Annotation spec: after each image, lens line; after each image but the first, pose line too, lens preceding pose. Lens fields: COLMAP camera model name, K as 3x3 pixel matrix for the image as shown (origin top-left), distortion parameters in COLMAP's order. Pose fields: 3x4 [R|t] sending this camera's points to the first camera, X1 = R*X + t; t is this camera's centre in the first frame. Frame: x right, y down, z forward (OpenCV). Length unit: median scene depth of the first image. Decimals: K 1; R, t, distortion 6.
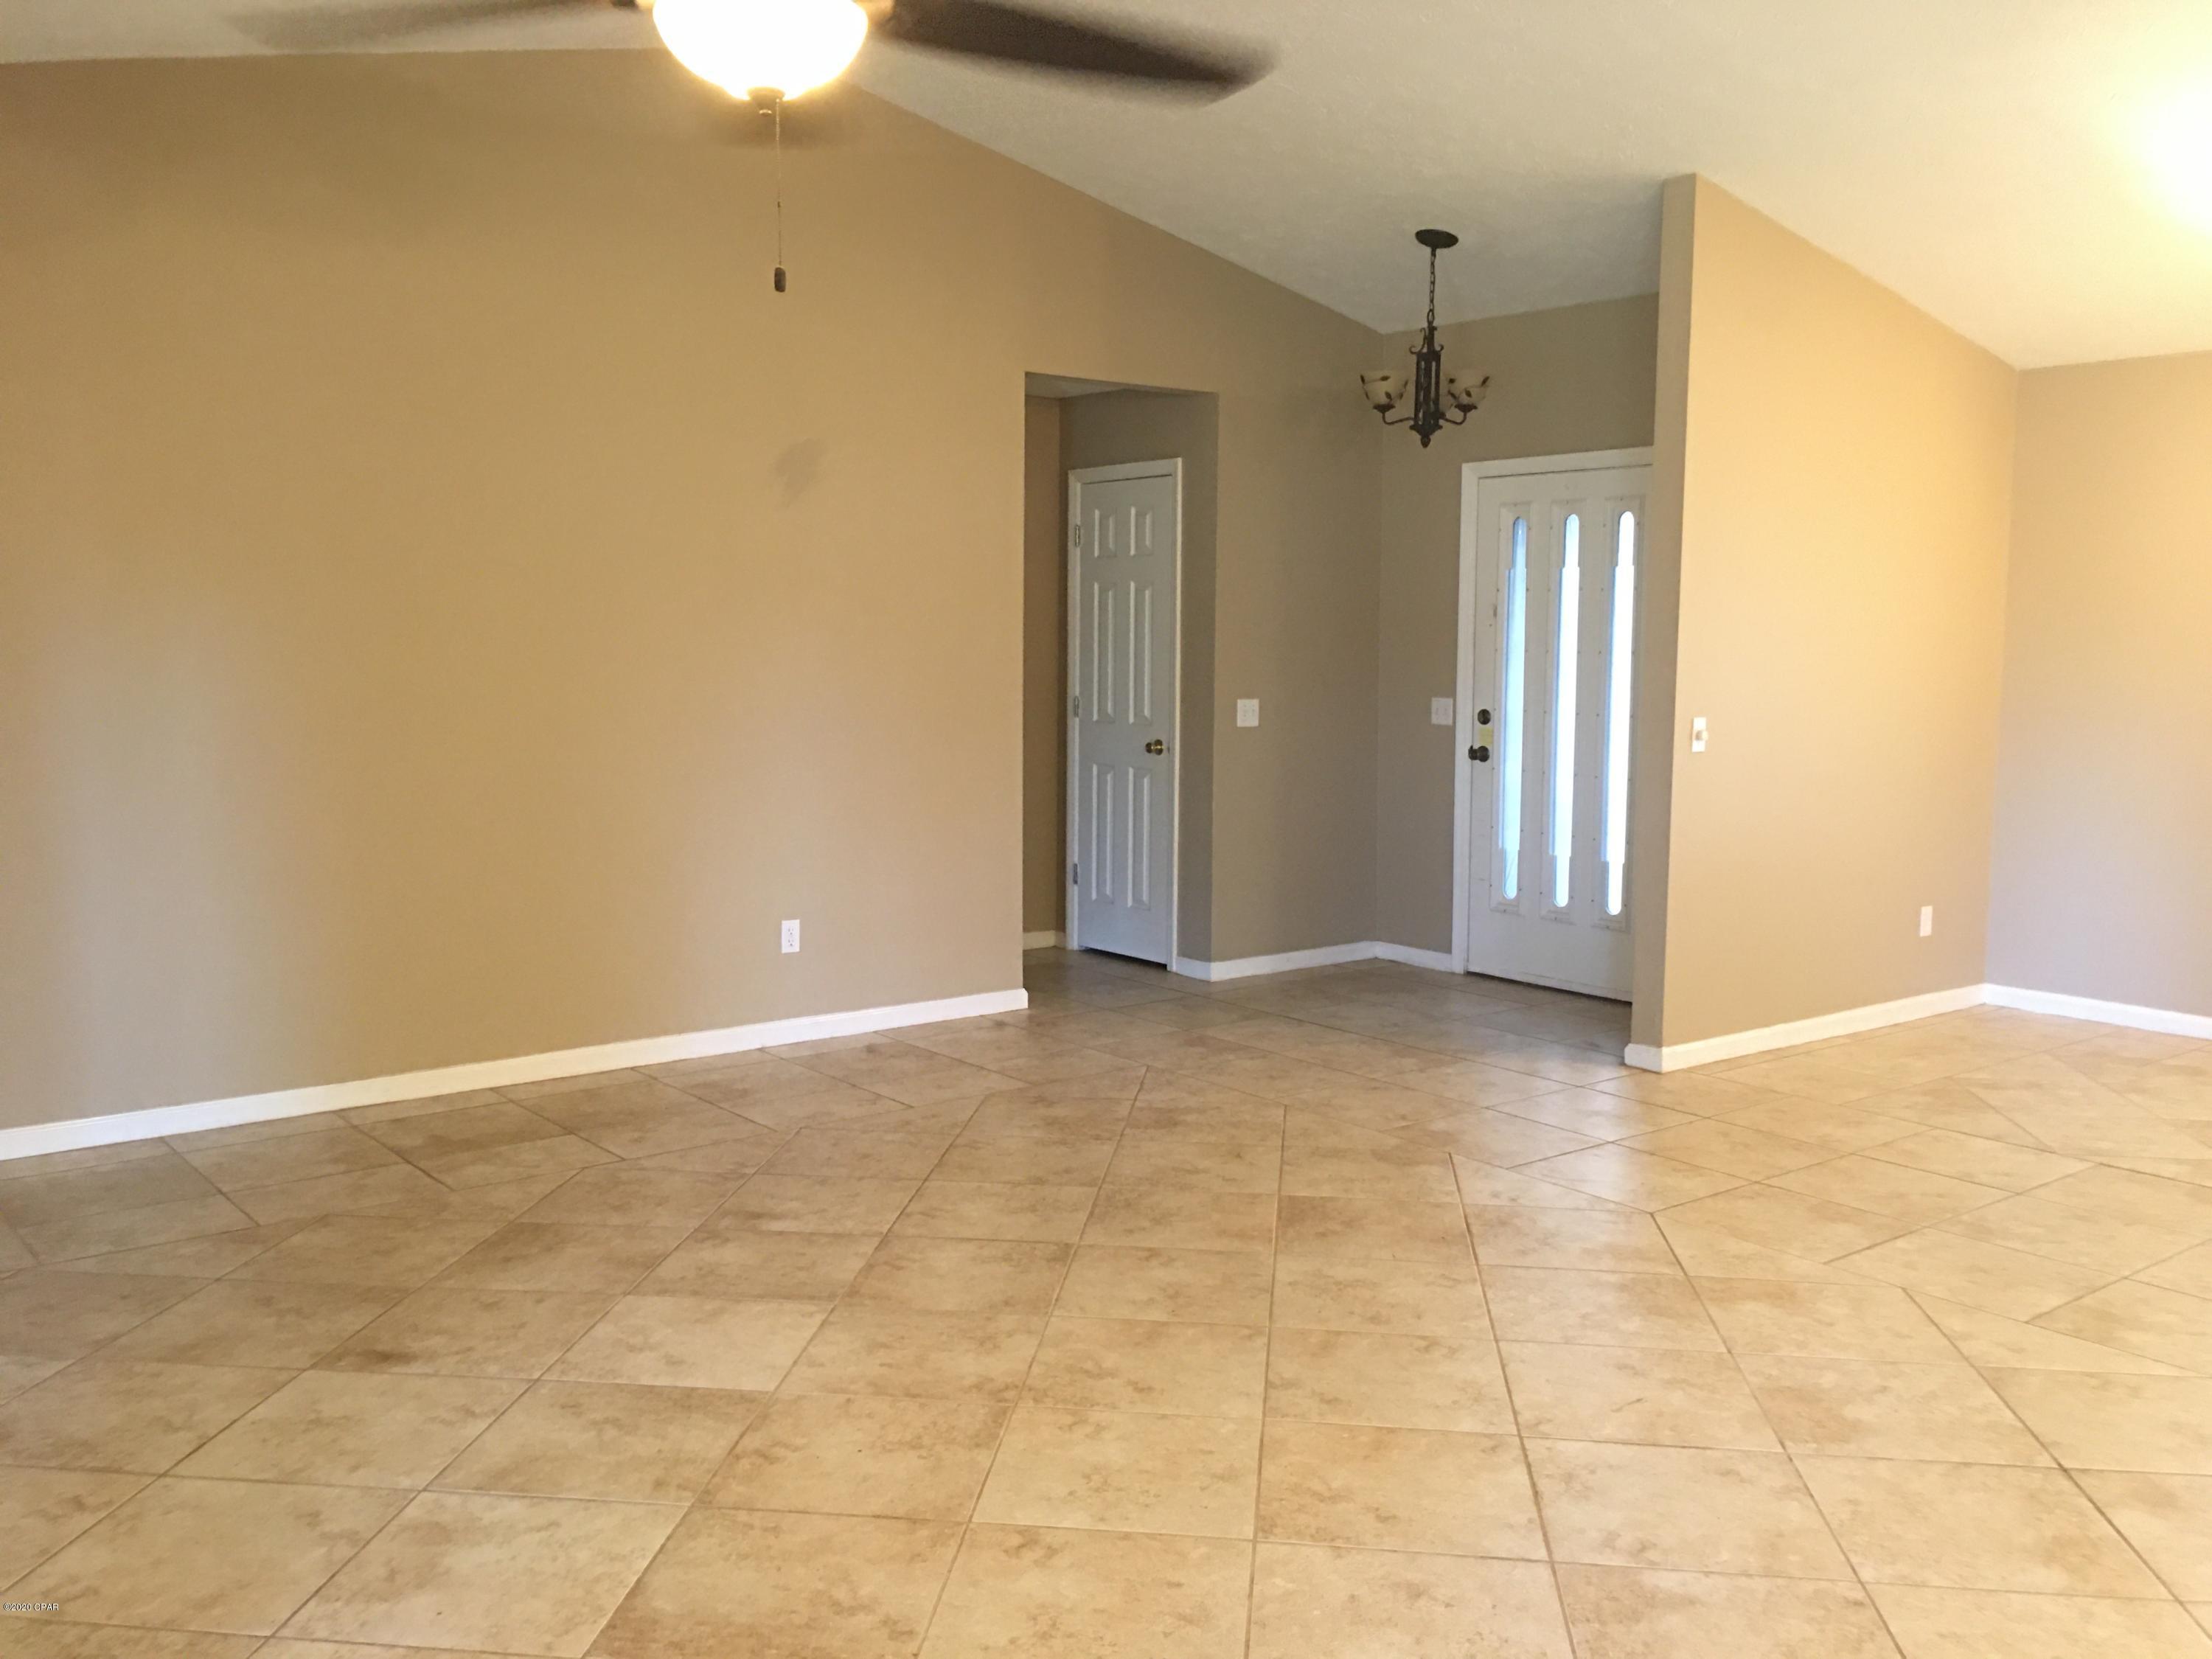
lens RADIAL K [[1869.1, 0, 1106.6], [0, 1869.1, 824.6], [0, 0, 1]] dist [0.079886, -0.117962]
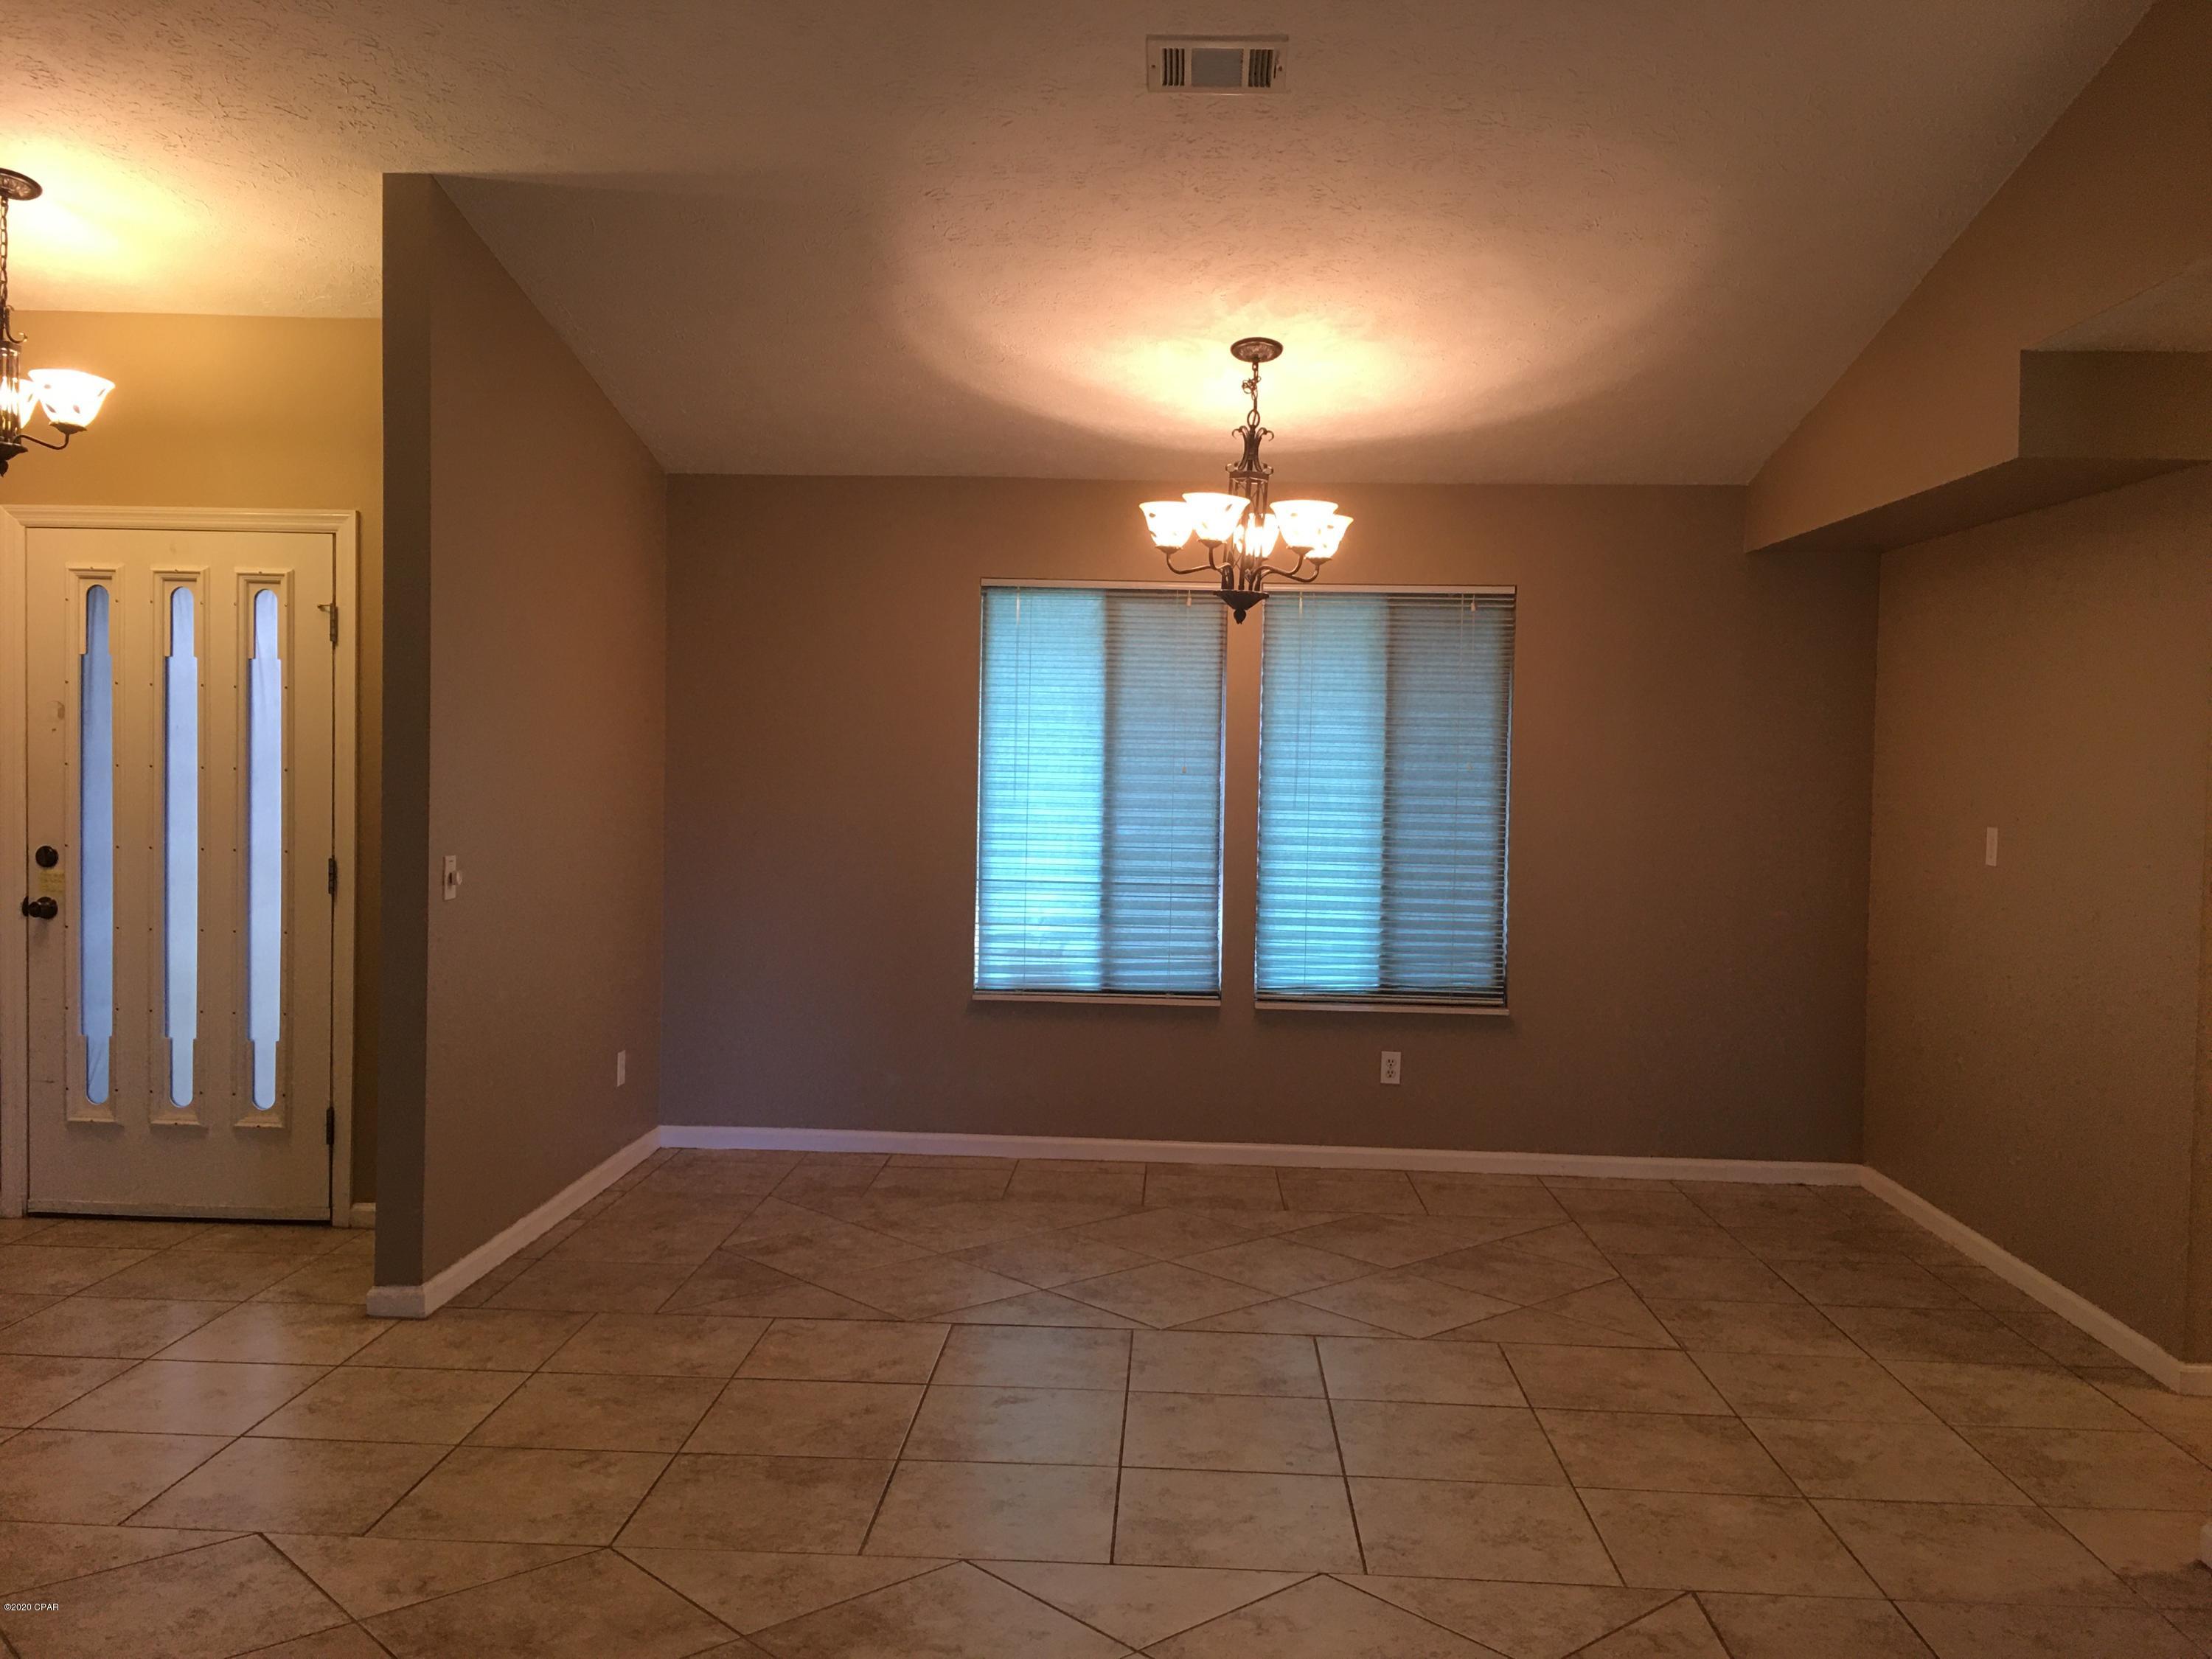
lens RADIAL K [[1869.1, 0, 1105.8], [0, 1869.1, 822.7], [0, 0, 1]] dist [0.079886, -0.117962]
pose [[0.665295, -0.022335, 0.746246, -0.138155], [0.063745, 0.997602, -0.026973, -0.046671], [-0.743854, 0.065515, 0.665123, 0.385284]]
